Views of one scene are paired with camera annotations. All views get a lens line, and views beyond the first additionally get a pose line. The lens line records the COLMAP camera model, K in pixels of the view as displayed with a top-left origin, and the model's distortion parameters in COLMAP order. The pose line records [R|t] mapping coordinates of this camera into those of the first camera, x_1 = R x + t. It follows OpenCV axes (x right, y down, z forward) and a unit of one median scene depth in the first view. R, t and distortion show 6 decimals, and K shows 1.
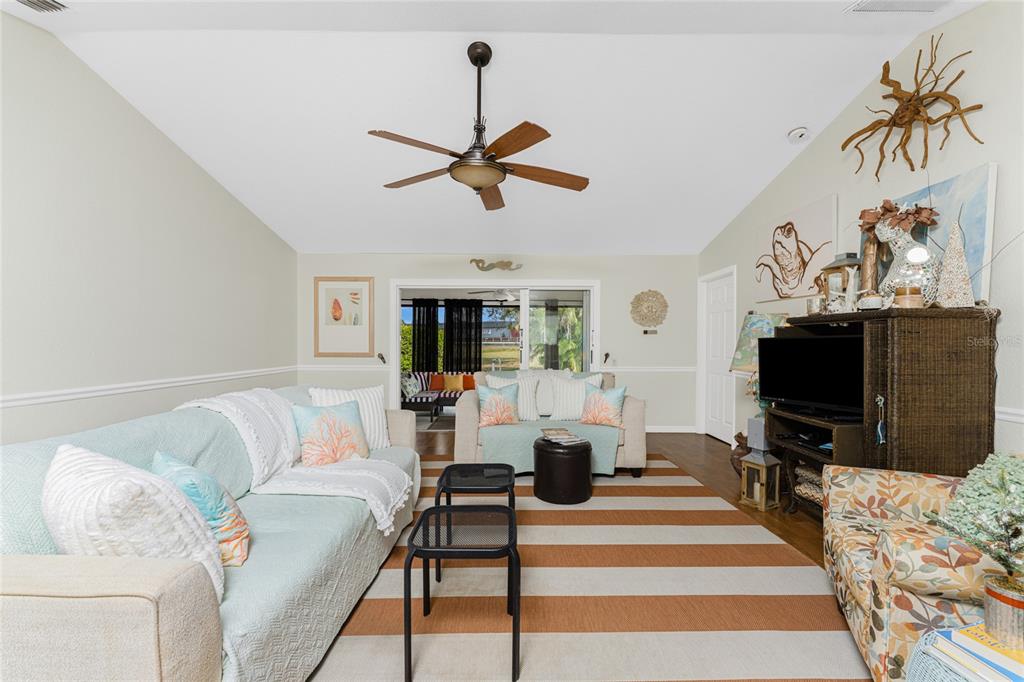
lens RADIAL K [[412.8, 0, 512.0], [0, 412.8, 341.0], [0, 0, 1]] dist [0.001823, -0.000431]
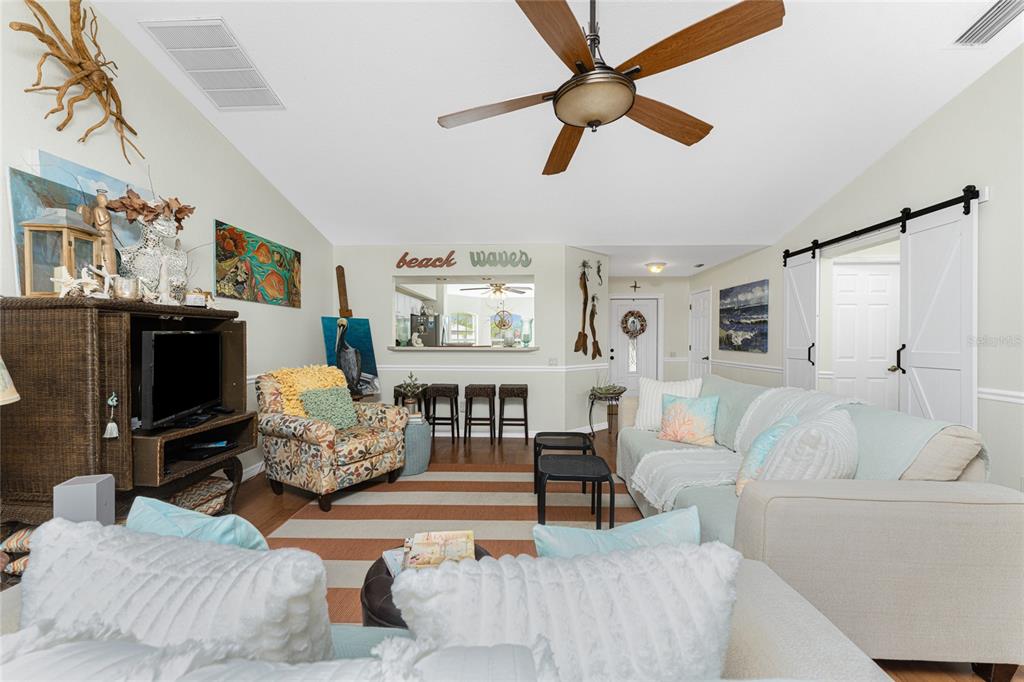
lens RADIAL K [[412.8, 0, 512.0], [0, 412.8, 341.0], [0, 0, 1]] dist [0.001823, -0.000431]
pose [[-0.999317, -0.005687, 0.036515, 0.024875], [-0.005564, 0.999979, 0.003460, 0.002026], [-0.036534, 0.003255, -0.999327, 1.387285]]
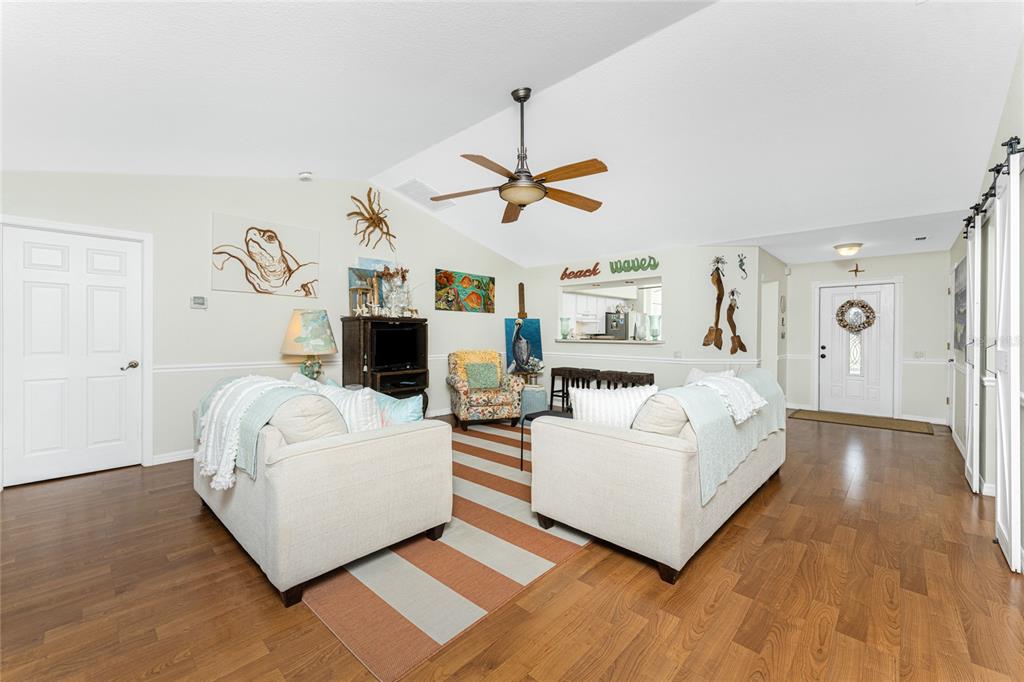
lens RADIAL K [[417.8, 0, 511.2], [0, 417.8, 332.3], [0, 0, 1]] dist [0.000956, 0.000096]
pose [[-0.729574, -0.004699, 0.683886, -0.721928], [-0.007967, 0.999967, -0.001628, 0.002211], [-0.683856, -0.006636, -0.729587, 1.542892]]
